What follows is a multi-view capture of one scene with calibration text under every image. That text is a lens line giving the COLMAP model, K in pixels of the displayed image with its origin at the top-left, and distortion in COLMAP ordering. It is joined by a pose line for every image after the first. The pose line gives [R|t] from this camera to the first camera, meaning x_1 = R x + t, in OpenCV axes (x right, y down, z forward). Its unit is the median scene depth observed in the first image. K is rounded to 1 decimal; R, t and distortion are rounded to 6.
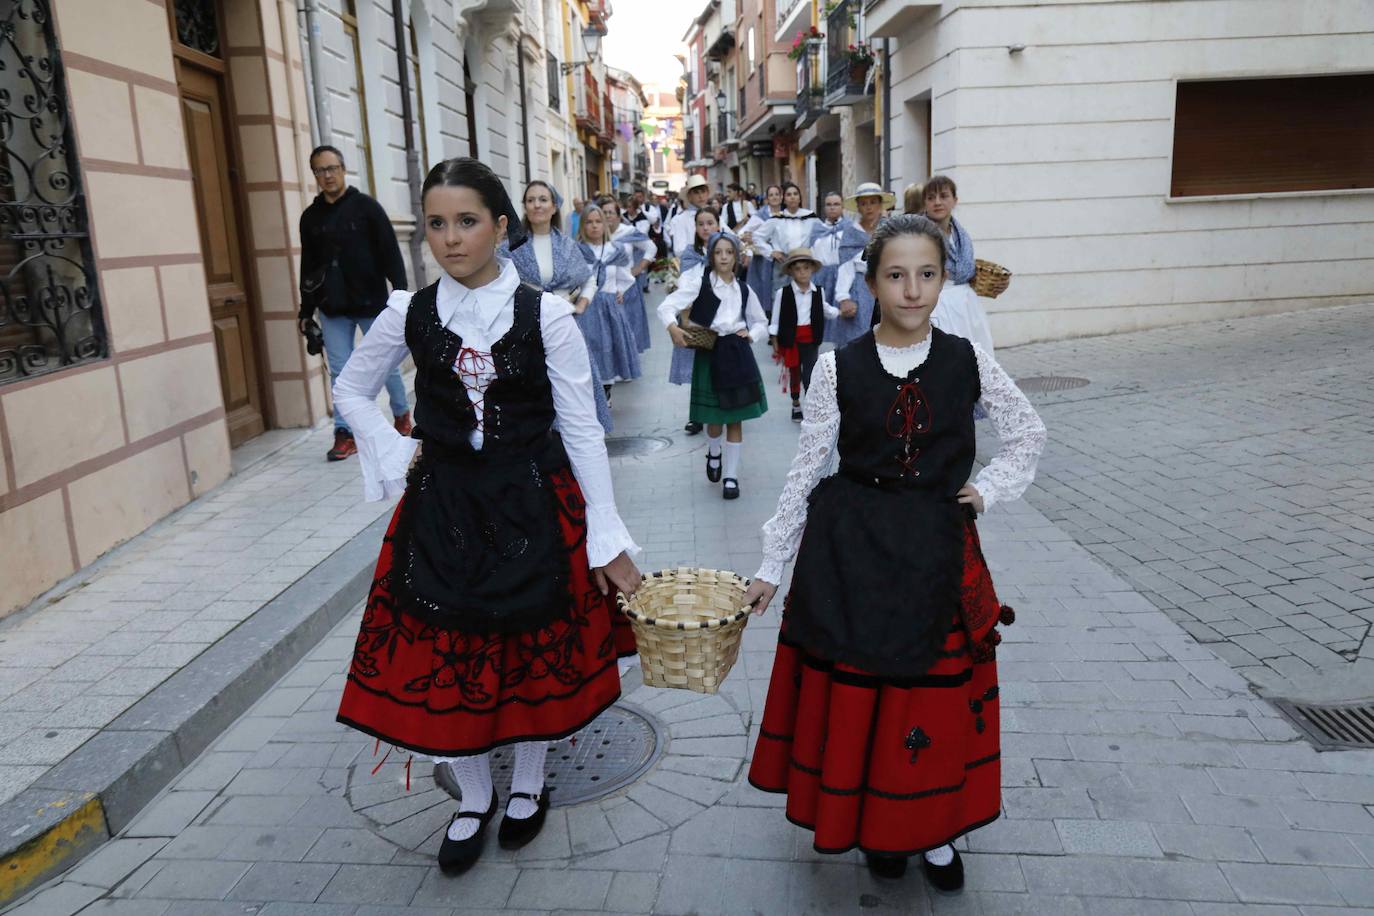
lens RADIAL K [[1038.6, 0, 690.3], [0, 1038.6, 460.8], [0, 0, 1]] dist [-0.012100, 0.013008]
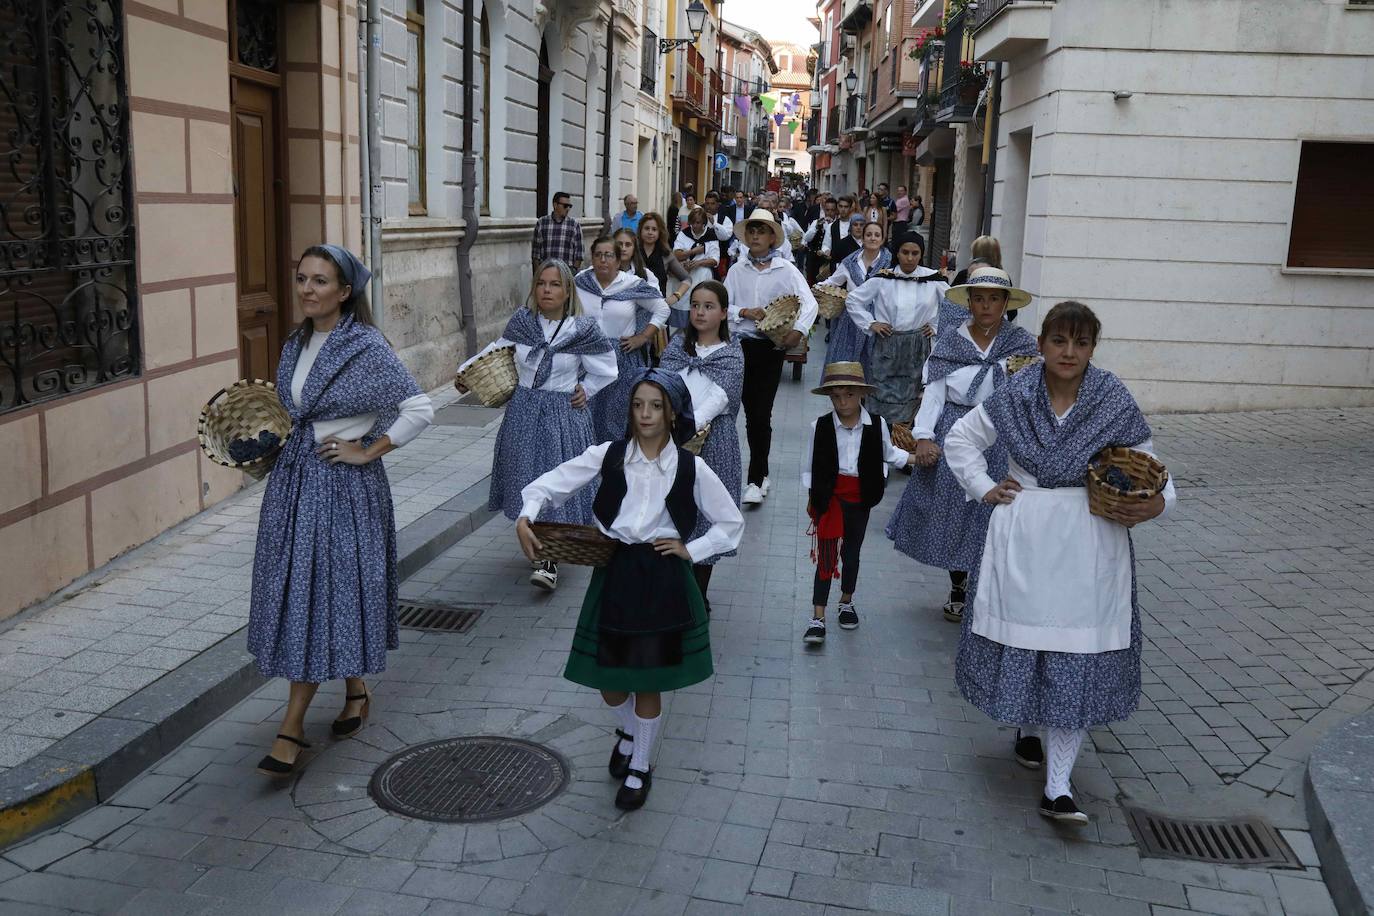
lens RADIAL K [[1222.5, 0, 687.5], [0, 1222.5, 450.4], [0, 0, 1]] dist [-0.013383, 0.000350]
pose [[0.992222, 0.093943, -0.081677, 0.099689], [-0.096369, 0.994999, -0.026281, -0.037966], [0.078800, 0.033948, 0.996312, -0.187489]]
